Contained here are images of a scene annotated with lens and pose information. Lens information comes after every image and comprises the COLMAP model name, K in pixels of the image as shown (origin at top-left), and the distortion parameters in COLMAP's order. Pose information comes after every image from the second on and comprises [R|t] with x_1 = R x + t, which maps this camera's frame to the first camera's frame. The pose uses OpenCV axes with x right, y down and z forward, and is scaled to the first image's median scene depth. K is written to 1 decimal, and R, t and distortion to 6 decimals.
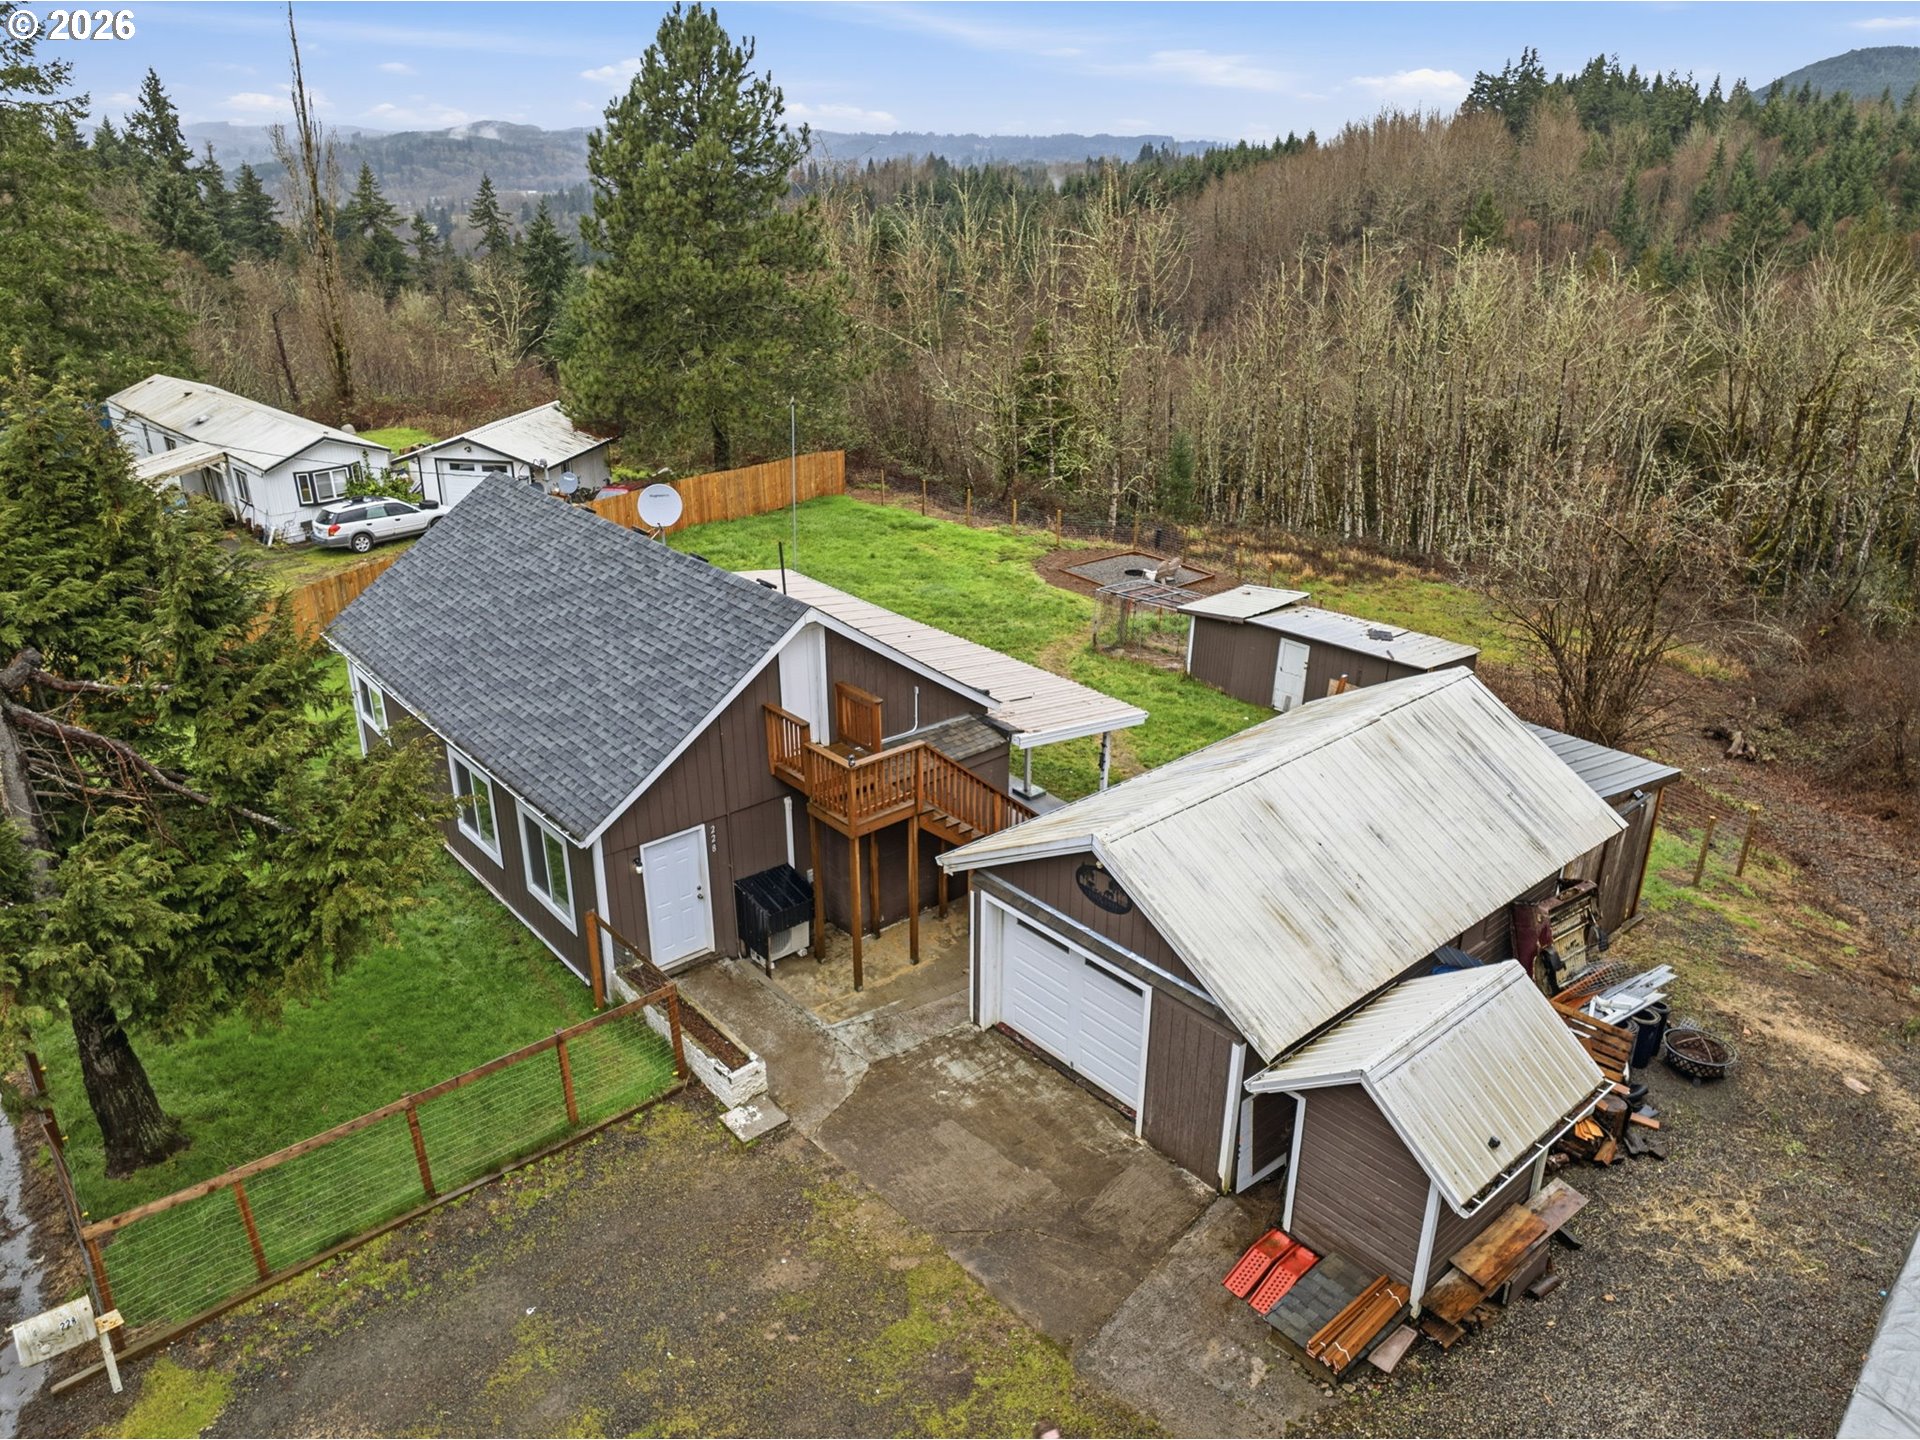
lens RADIAL K [[1339.5, 0, 964.5], [0, 1339.5, 718.9], [0, 0, 1]] dist [-0.029773, -0.000845]
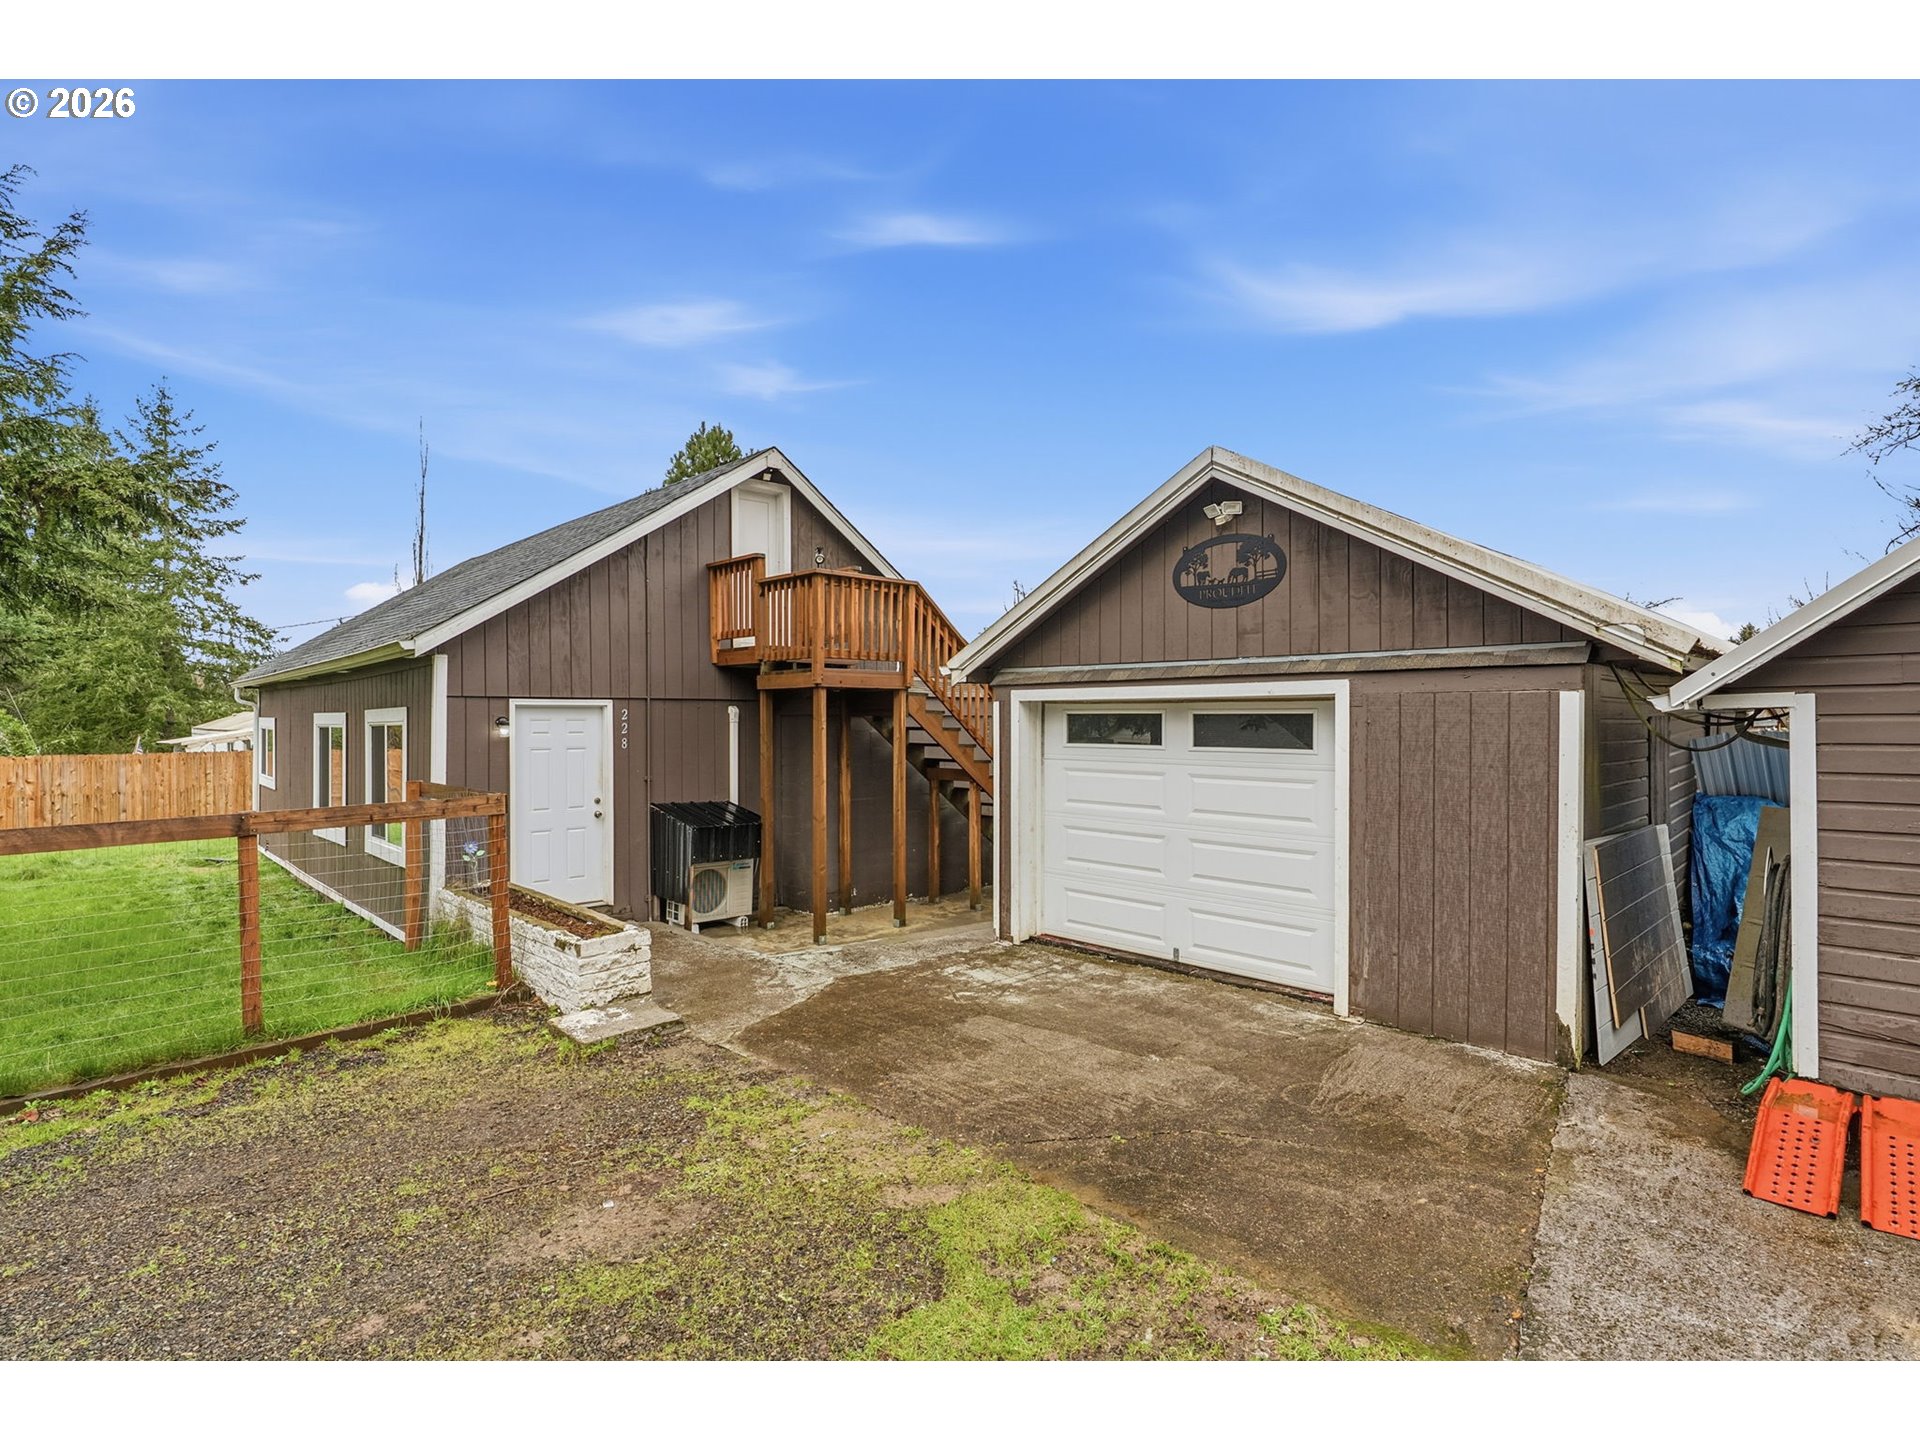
lens RADIAL K [[943.2, 0, 961.7], [0, 943.2, 723.4], [0, 0, 1]] dist [-0.006048, -0.000078]
pose [[0.997950, -0.006850, 0.063635, -0.040119], [0.031085, 0.920985, -0.388355, 0.311329], [-0.055947, 0.389537, 0.919310, 0.553841]]
